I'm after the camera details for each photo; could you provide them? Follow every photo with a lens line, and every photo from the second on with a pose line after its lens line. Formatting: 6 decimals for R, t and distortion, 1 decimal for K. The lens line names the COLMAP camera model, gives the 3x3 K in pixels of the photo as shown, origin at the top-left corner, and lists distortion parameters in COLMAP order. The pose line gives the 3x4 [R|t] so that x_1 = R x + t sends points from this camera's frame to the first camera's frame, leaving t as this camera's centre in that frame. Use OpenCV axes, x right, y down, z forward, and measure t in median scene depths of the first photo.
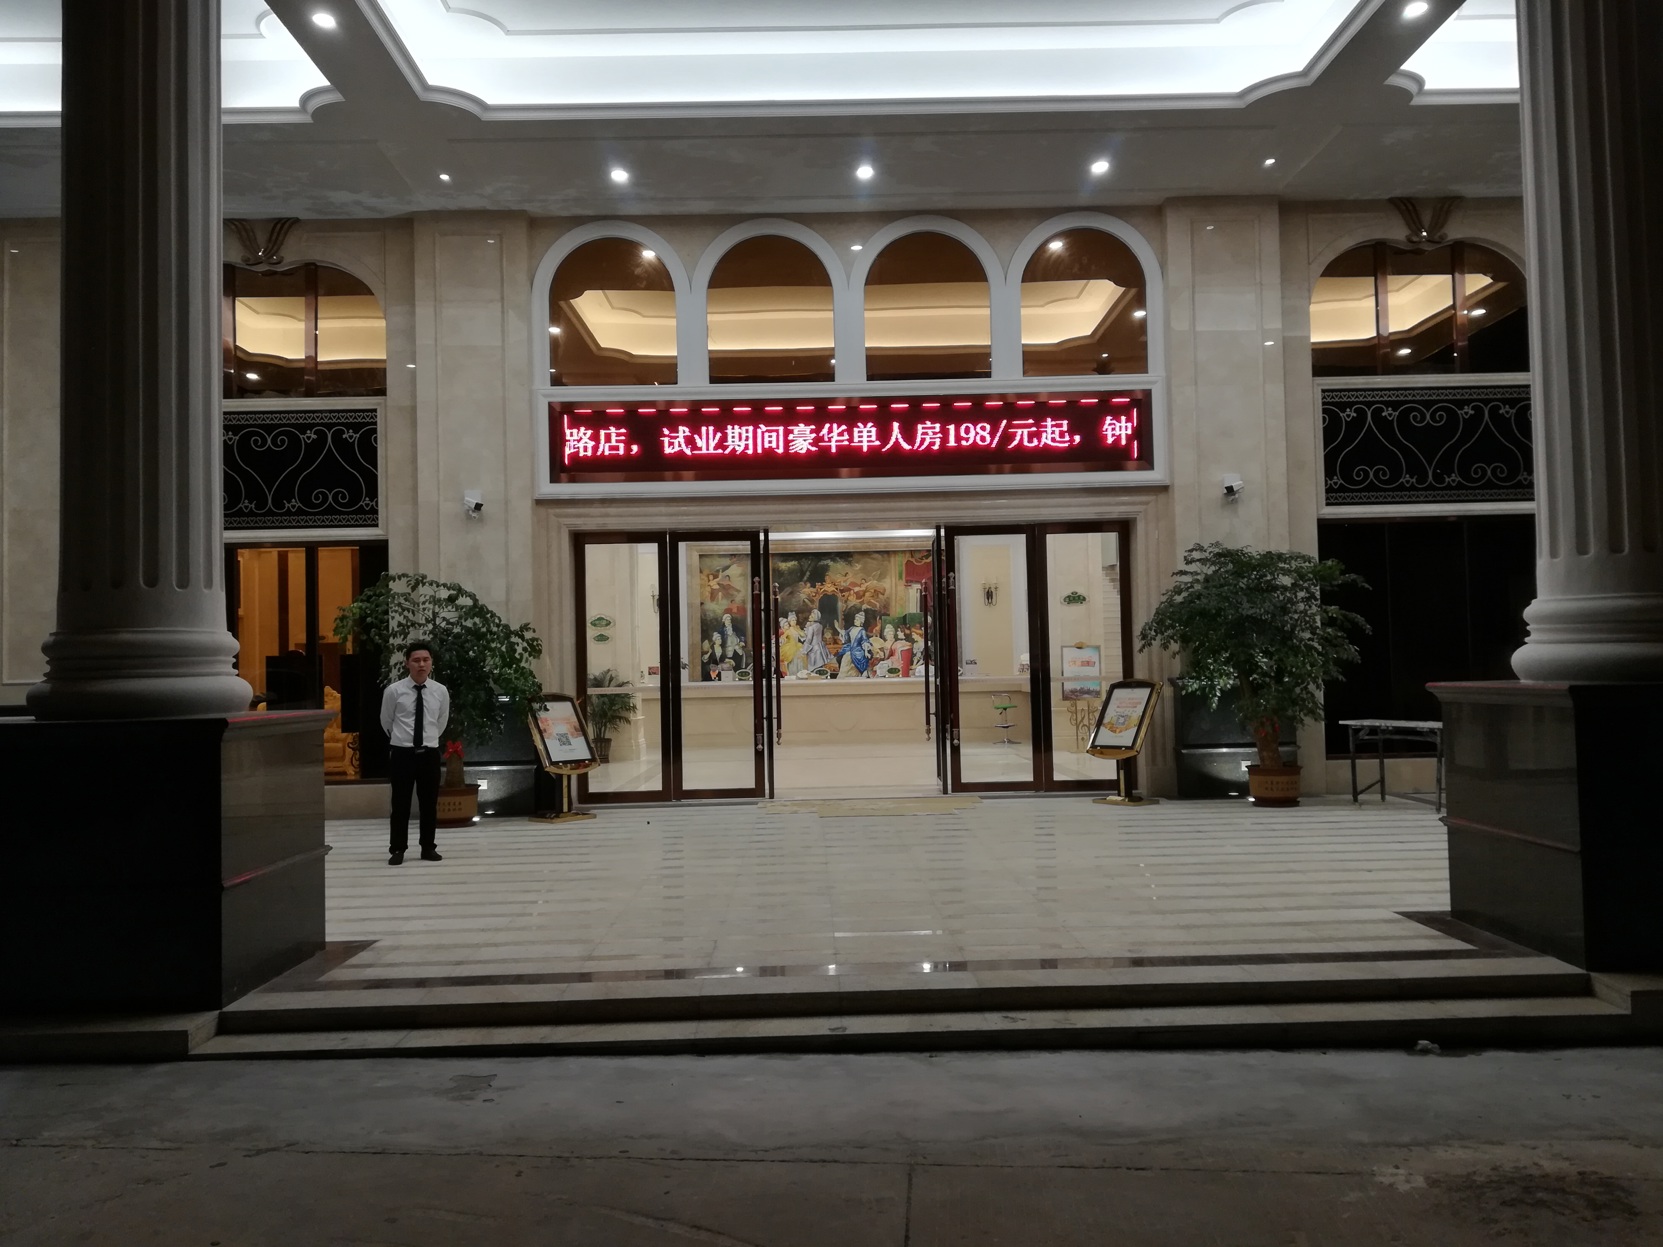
lens RADIAL K [[1317.3, 0, 822.4], [0, 1317.3, 626.9], [0, 0, 1]] dist [0.050889, -0.052488]
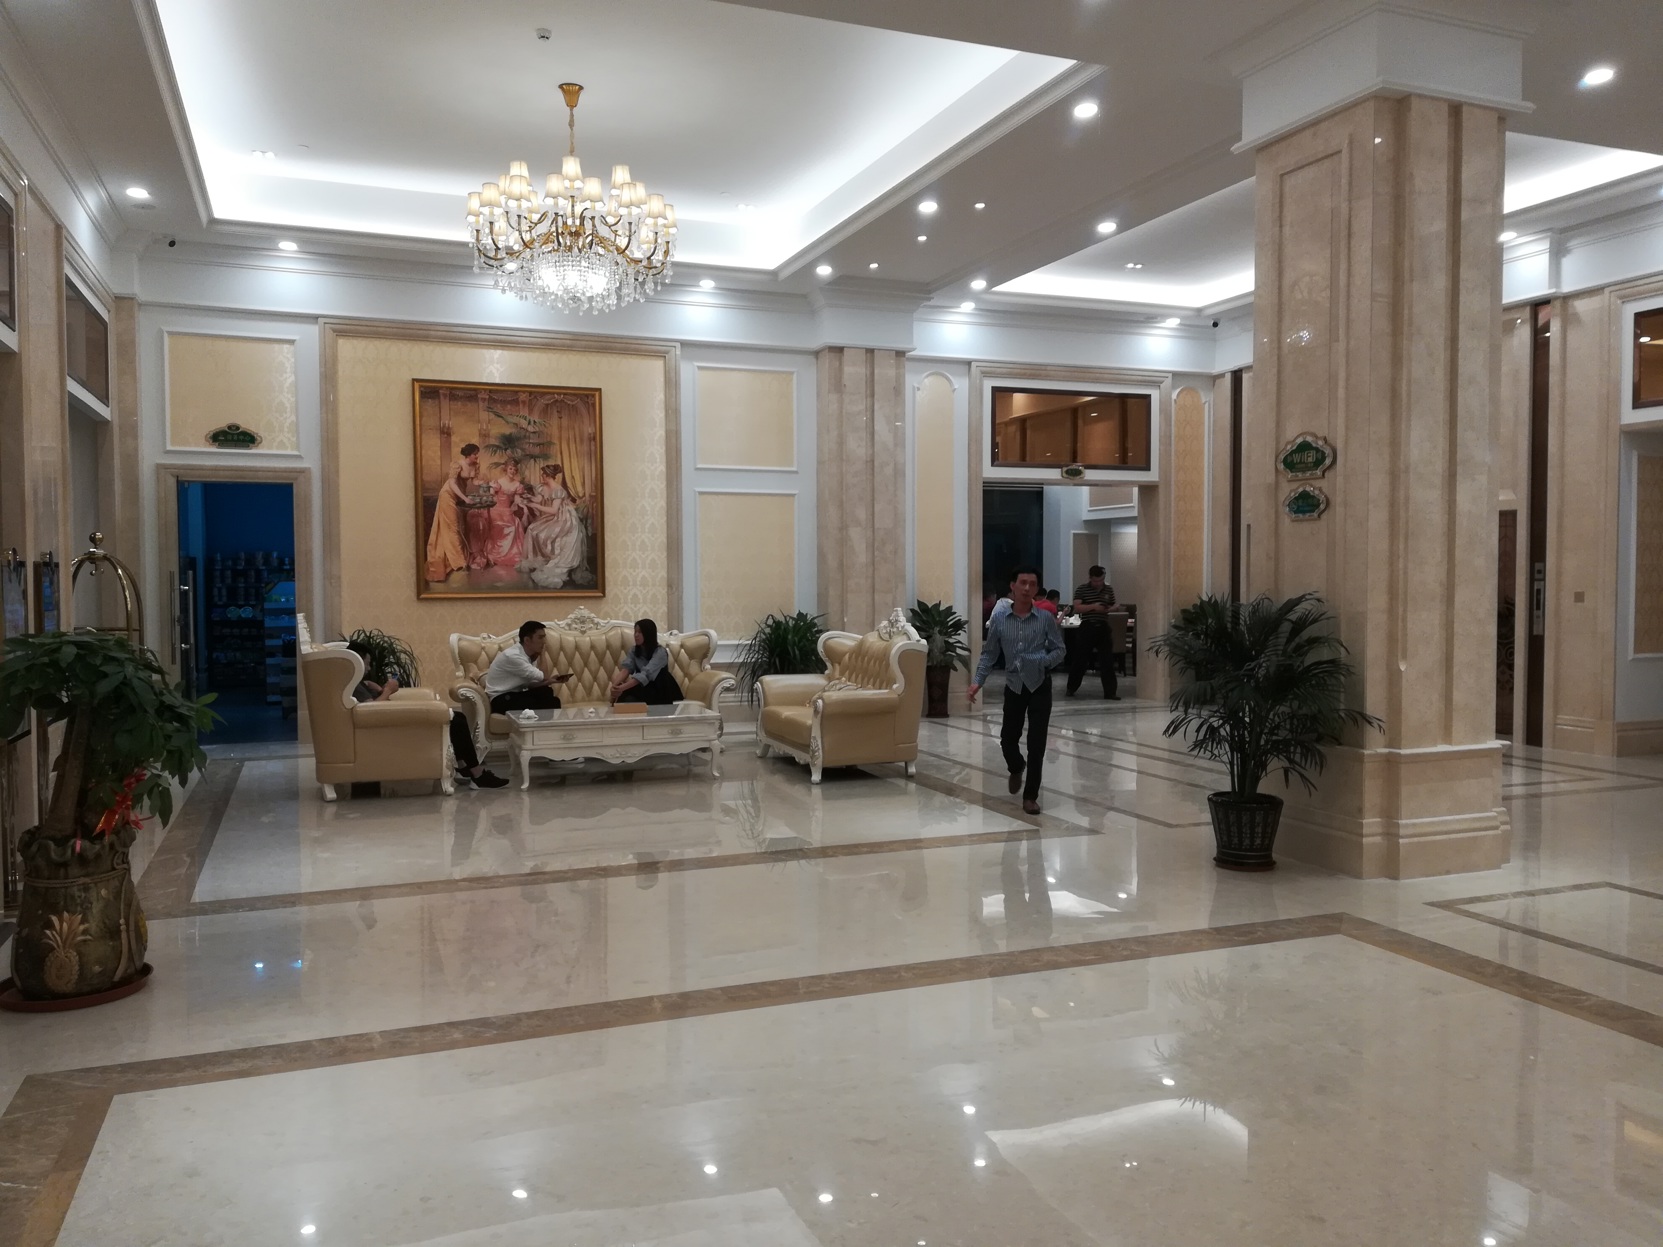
lens RADIAL K [[1317.3, 0, 822.1], [0, 1317.3, 623.3], [0, 0, 1]] dist [0.050889, -0.052488]
pose [[0.342135, 0.058497, -0.937828, 0.107902], [0.028584, 0.996951, 0.072612, 0.010458], [0.939216, -0.051650, 0.339419, 0.724676]]
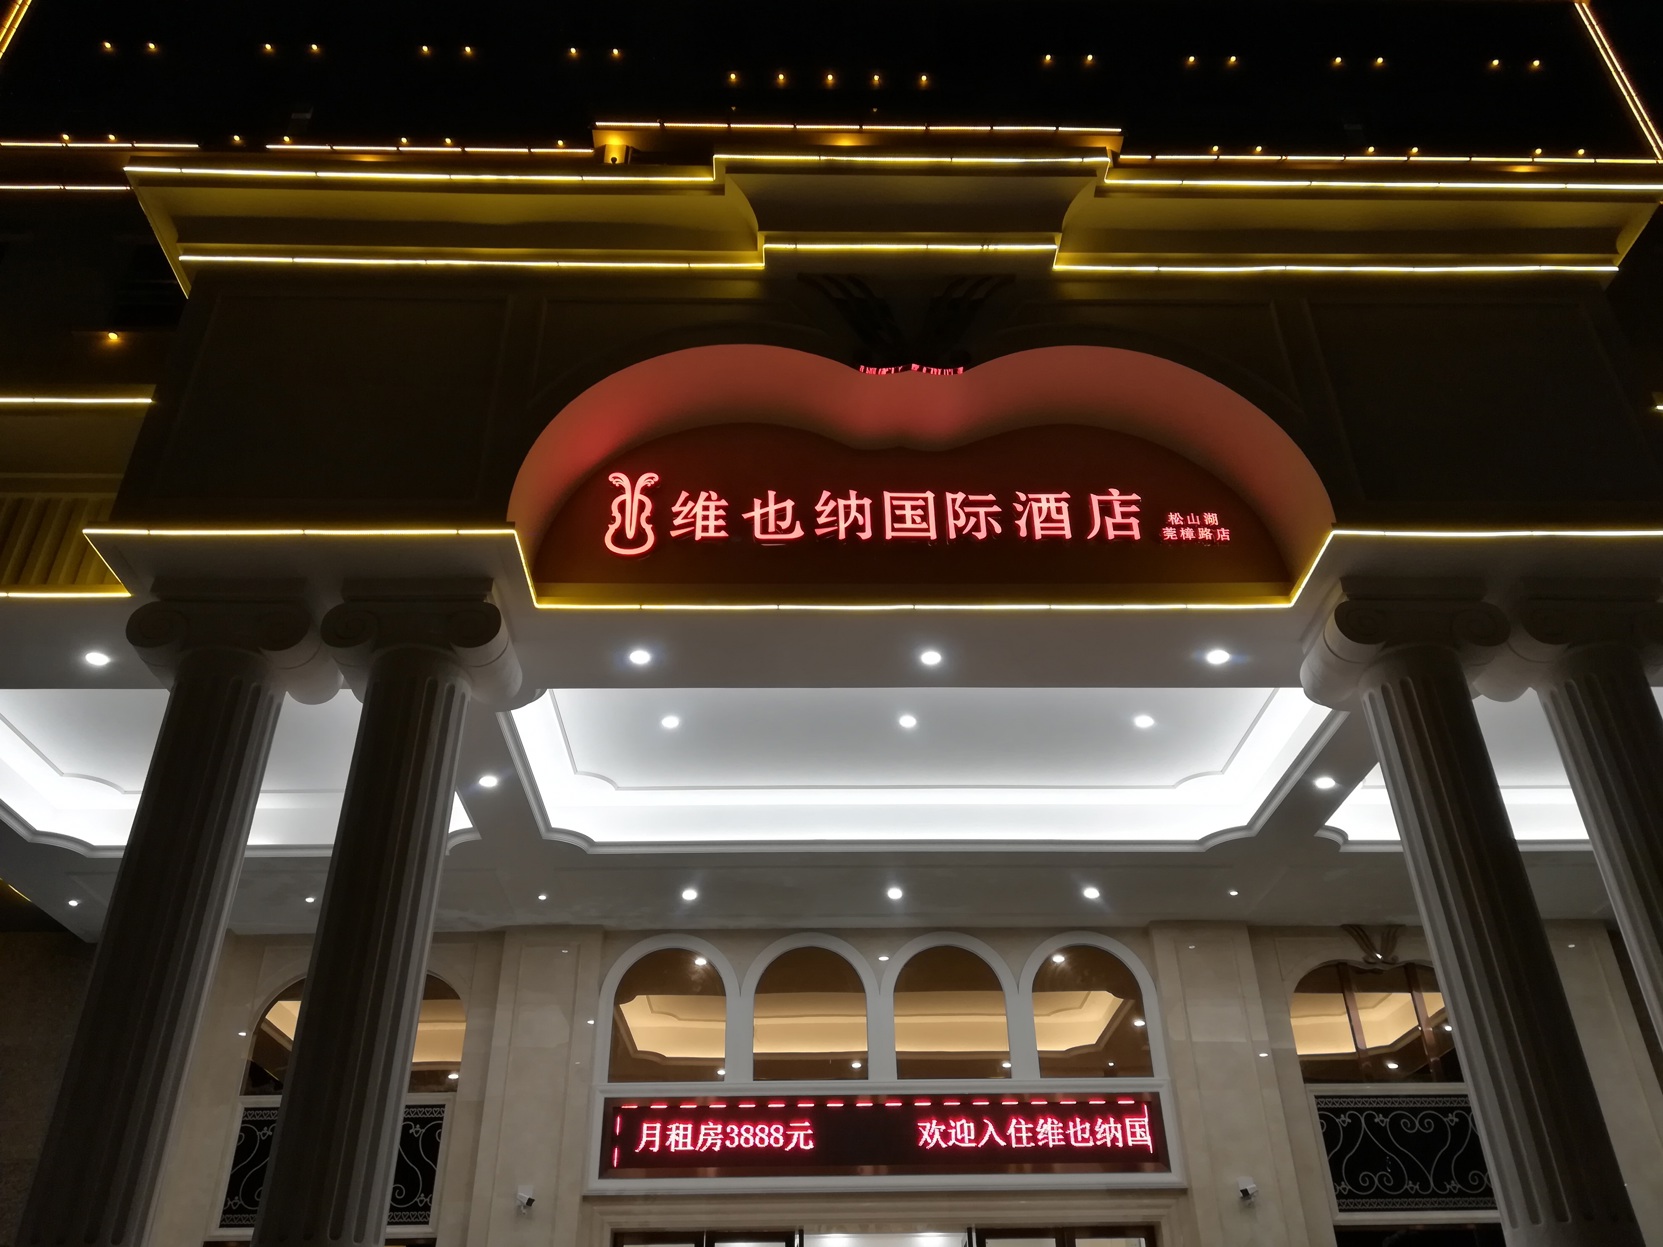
lens RADIAL K [[1317.3, 0, 830.4], [0, 1317.3, 624.9], [0, 0, 1]] dist [0.050889, -0.052488]
pose [[0.999884, 0.012687, 0.008475, -0.035416], [-0.006681, 0.863469, -0.504357, 0.040795], [-0.013716, 0.504242, 0.863454, -0.132151]]
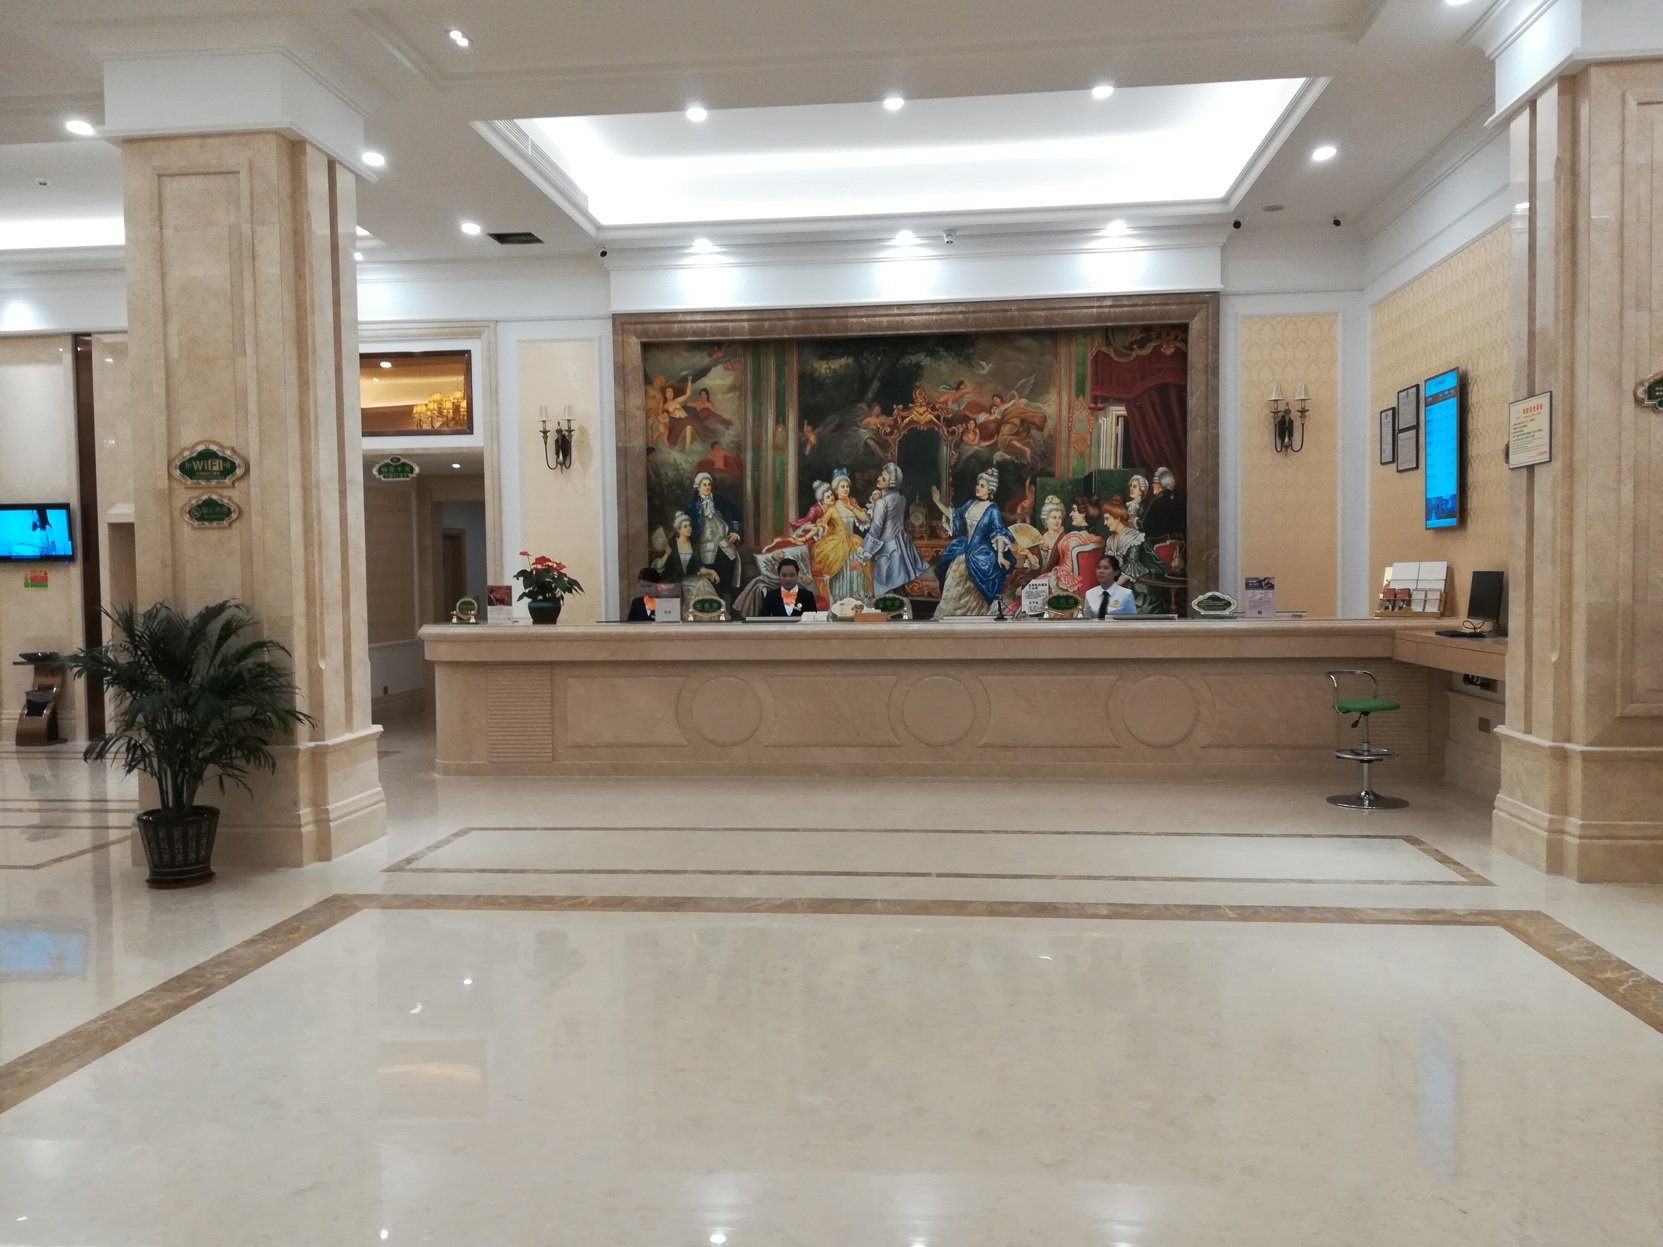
lens RADIAL K [[1317.3, 0, 795.2], [0, 1317.3, 628.0], [0, 0, 1]] dist [0.050889, -0.052488]
pose [[0.991009, 0.016848, -0.132733, 0.028660], [-0.006439, 0.996897, 0.078457, 0.010210], [0.133643, -0.076896, 0.988042, 0.640724]]
